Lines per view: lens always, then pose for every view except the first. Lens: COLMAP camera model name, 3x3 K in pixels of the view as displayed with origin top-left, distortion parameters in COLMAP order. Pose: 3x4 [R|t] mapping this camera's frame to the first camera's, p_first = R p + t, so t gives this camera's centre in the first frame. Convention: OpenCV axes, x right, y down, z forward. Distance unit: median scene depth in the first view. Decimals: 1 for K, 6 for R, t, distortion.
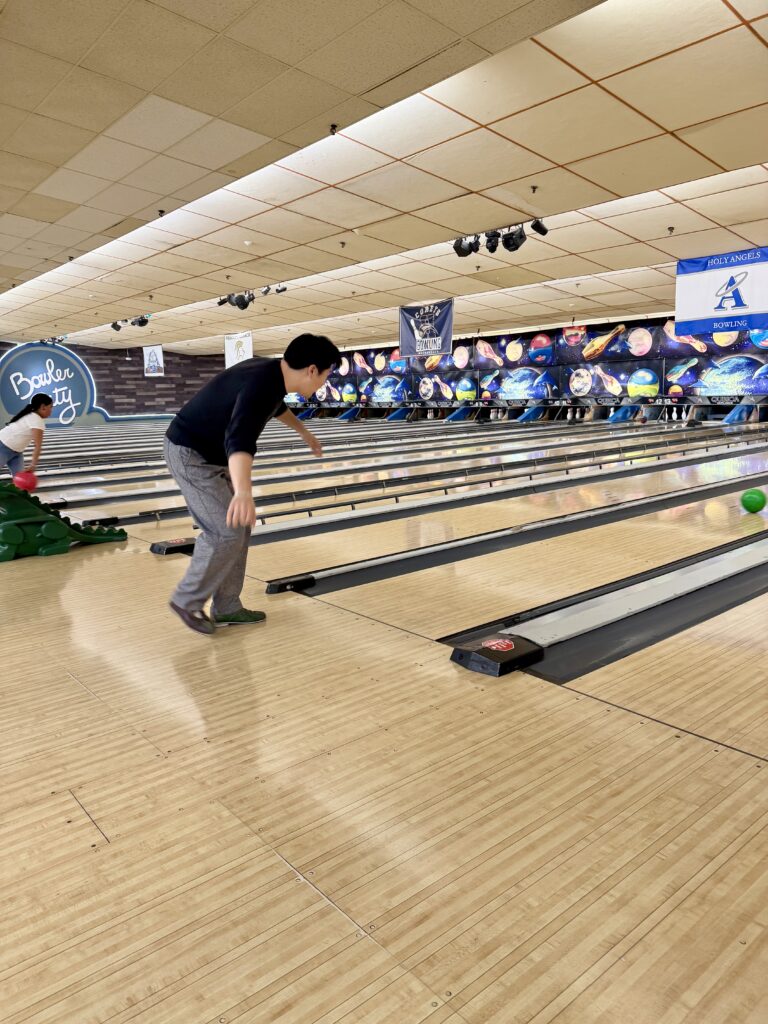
lens RADIAL K [[725.9, 0, 379.1], [0, 725.9, 516.2], [0, 0, 1]] dist [0.042012, -0.050270]
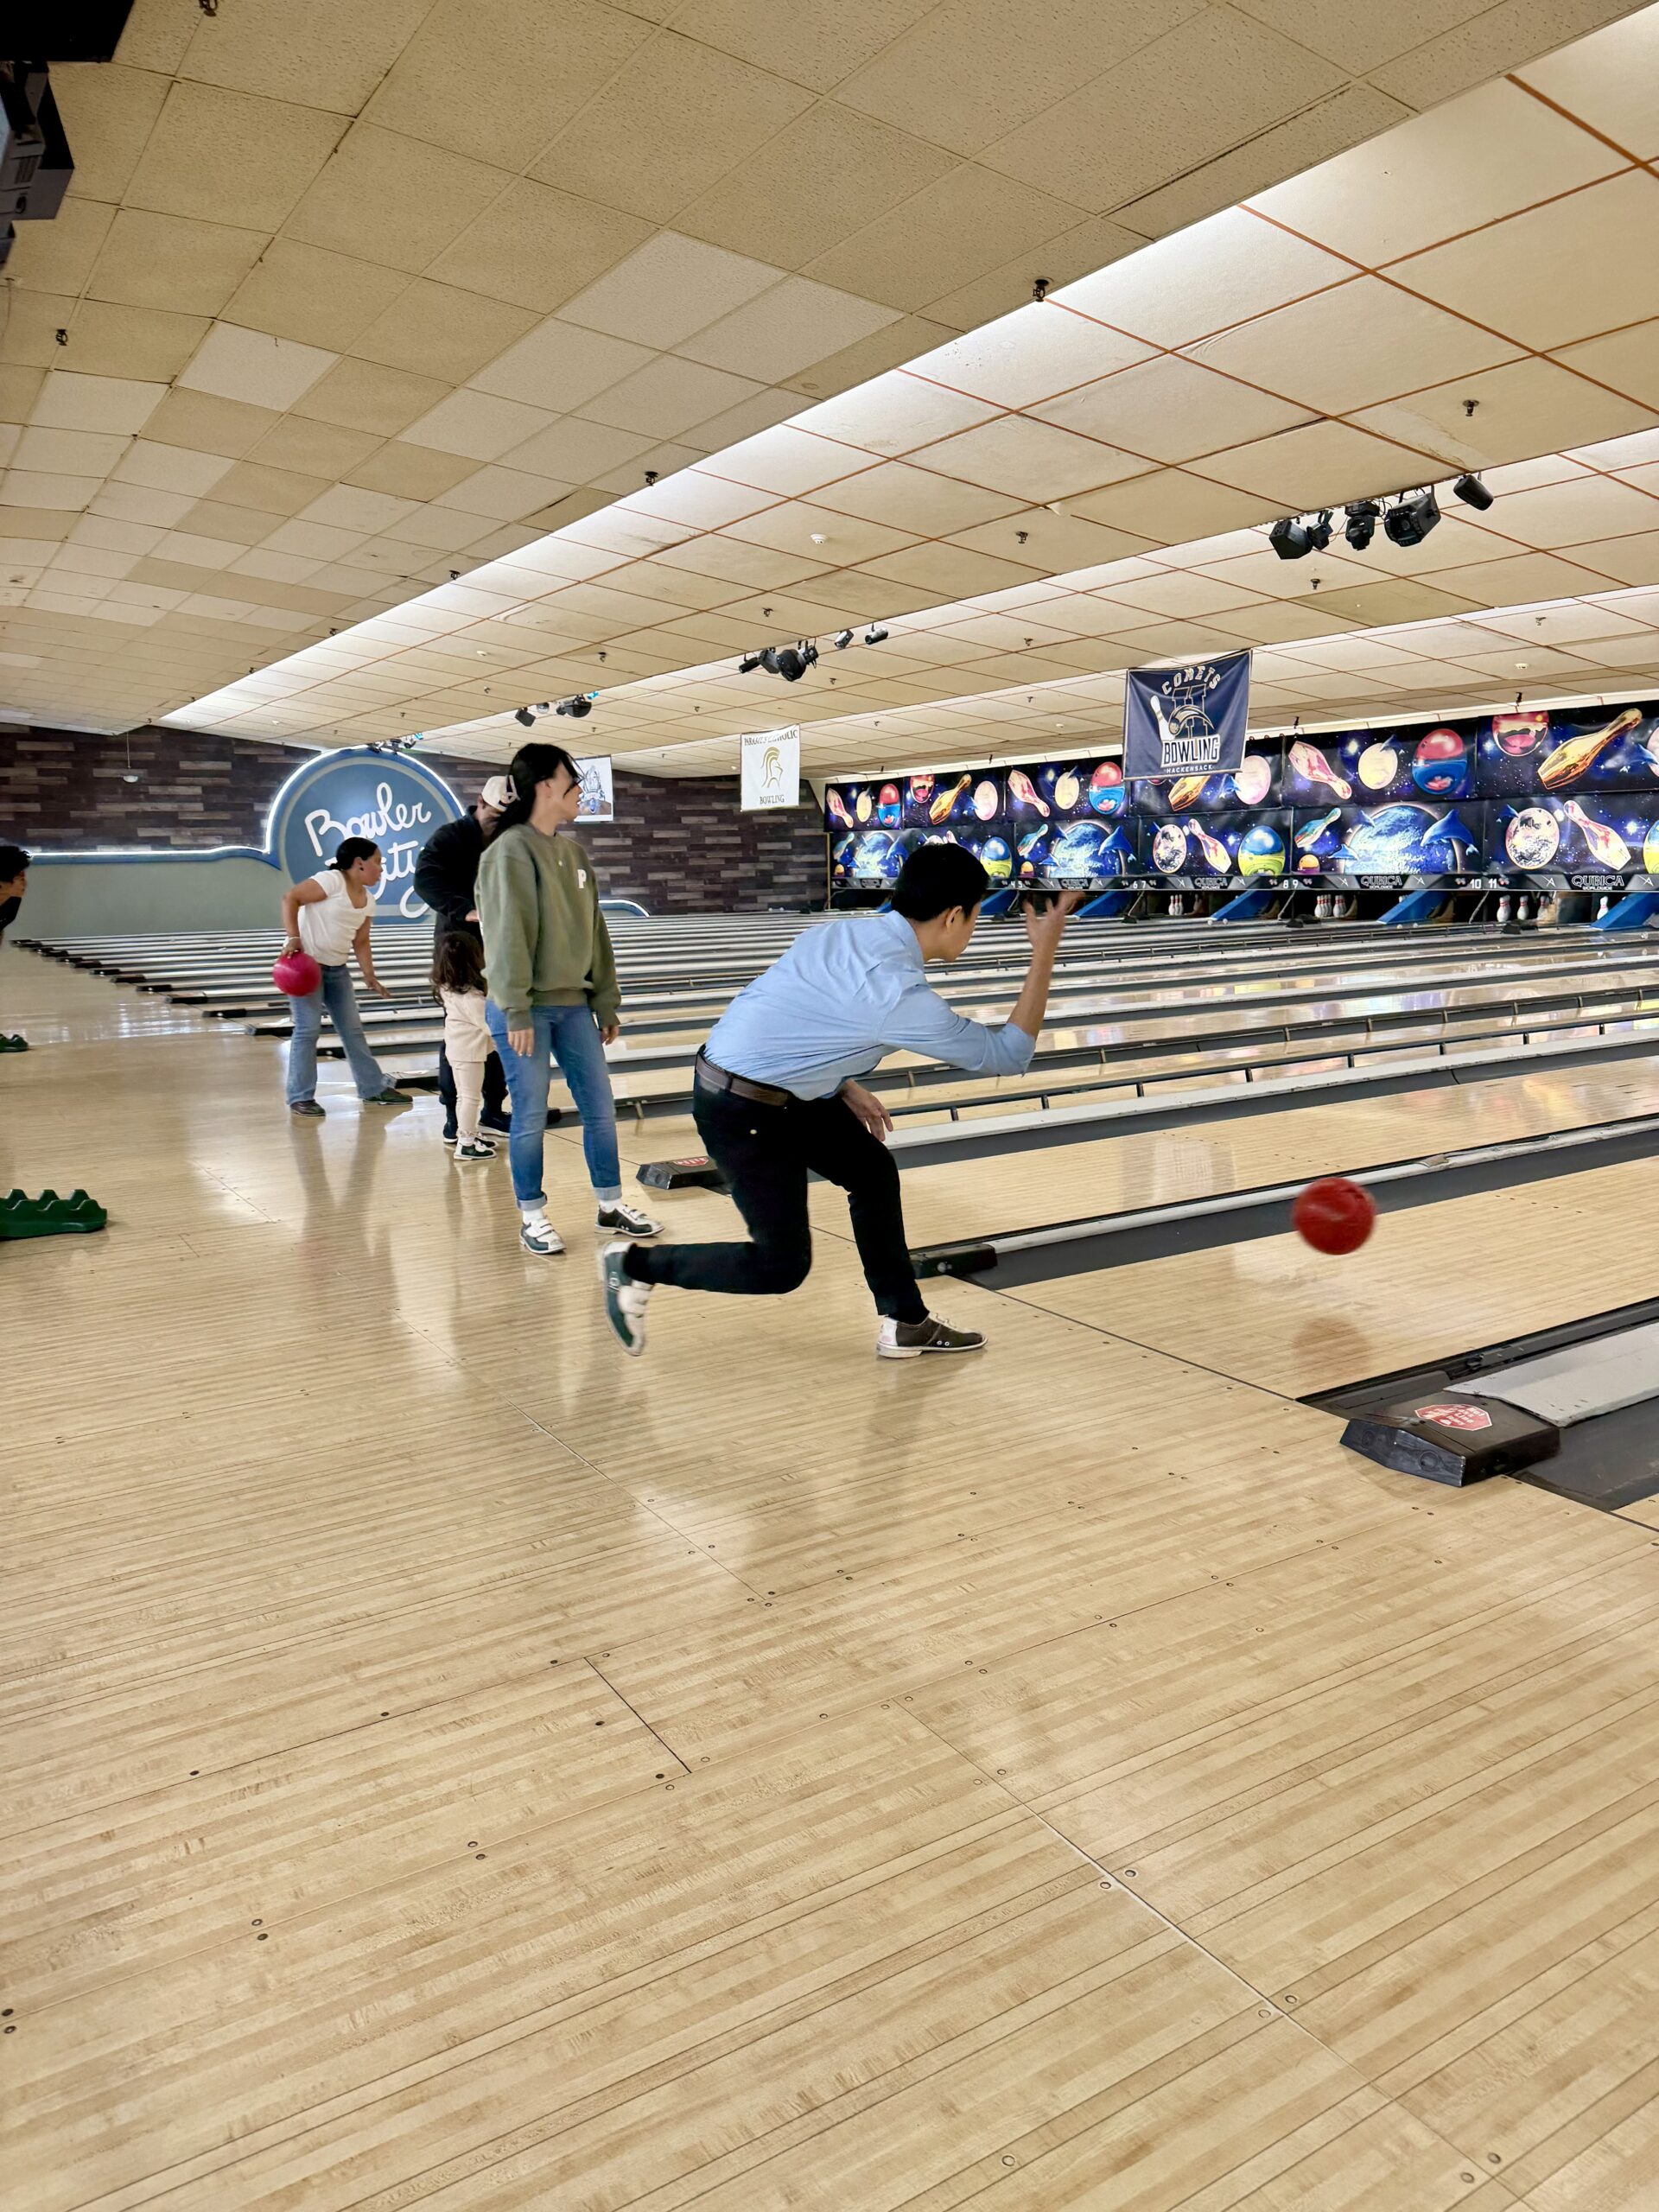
lens RADIAL K [[1568.0, 0, 841.4], [0, 1568.0, 1111.8], [0, 0, 1]] dist [0.042012, -0.050270]
pose [[0.991887, 0.030624, -0.123382, -0.036918], [-0.031564, 0.999486, -0.005670, 0.002937], [0.123145, 0.009518, 0.992343, -0.006665]]
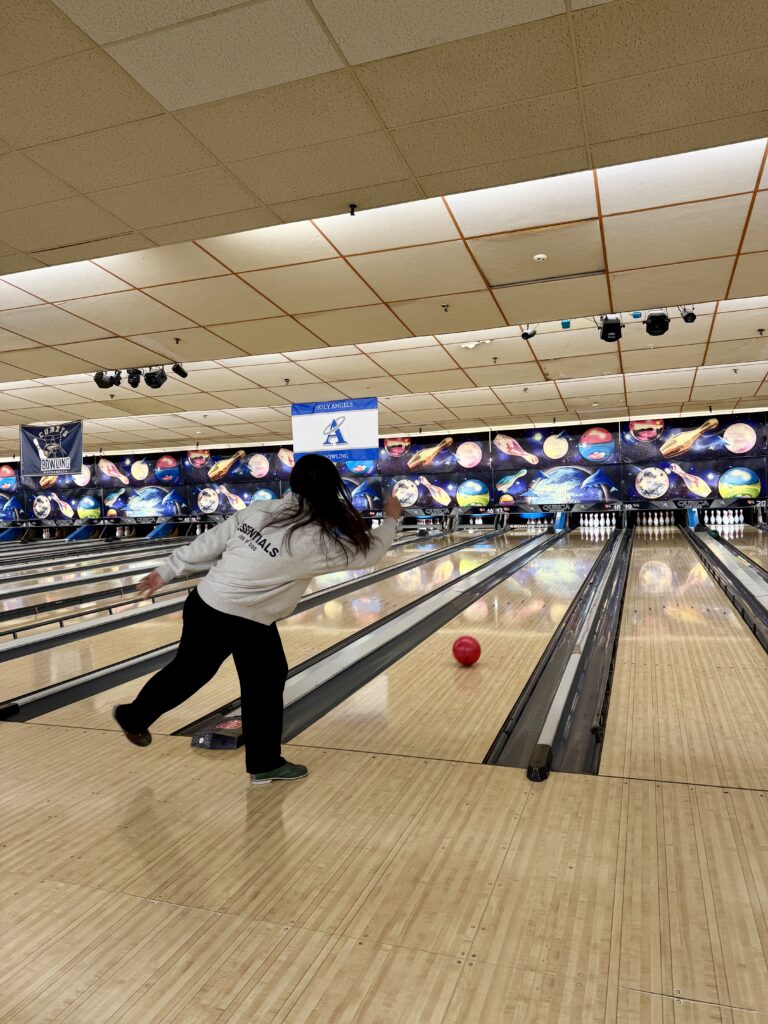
lens RADIAL K [[725.9, 0, 393.2], [0, 725.9, 510.3], [0, 0, 1]] dist [0.042012, -0.050270]
pose [[0.857812, -0.017008, 0.513682, -0.088237], [0.099970, 0.985885, -0.134300, 0.004709], [-0.504147, 0.166556, 0.847405, -0.098216]]
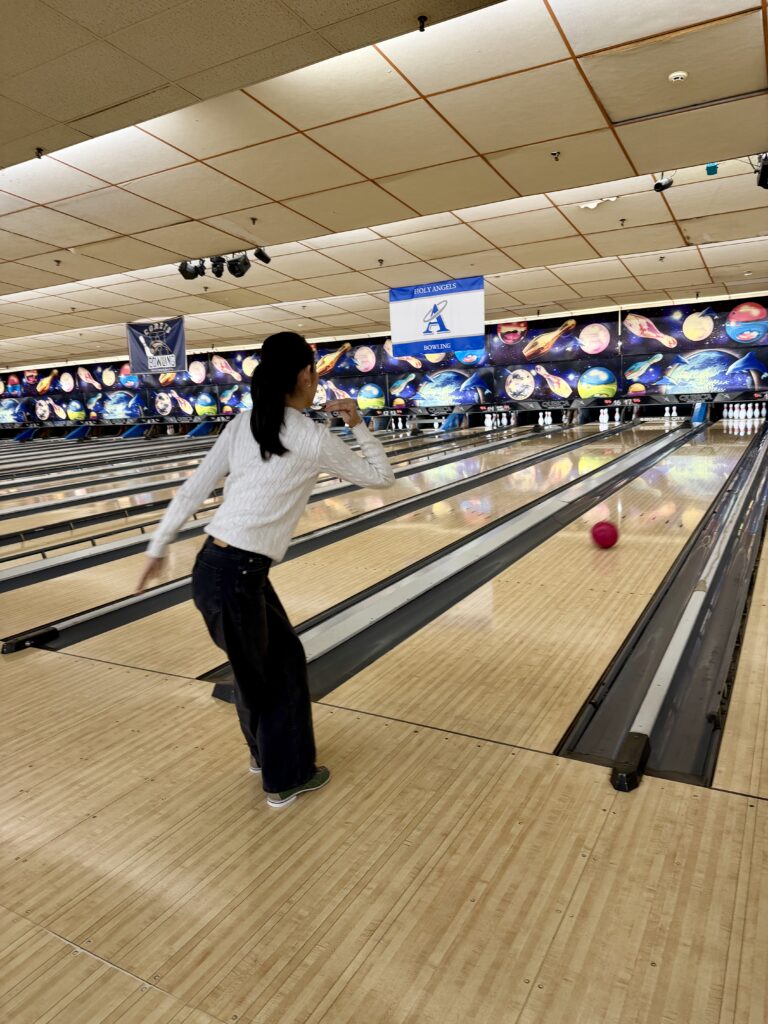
lens RADIAL K [[725.9, 0, 383.9], [0, 725.9, 504.0], [0, 0, 1]] dist [0.042012, -0.050270]
pose [[0.936683, -0.078158, 0.341345, -0.001778], [0.087538, 0.996087, -0.012137, -0.015017], [-0.339060, 0.041249, 0.939860, -0.025478]]
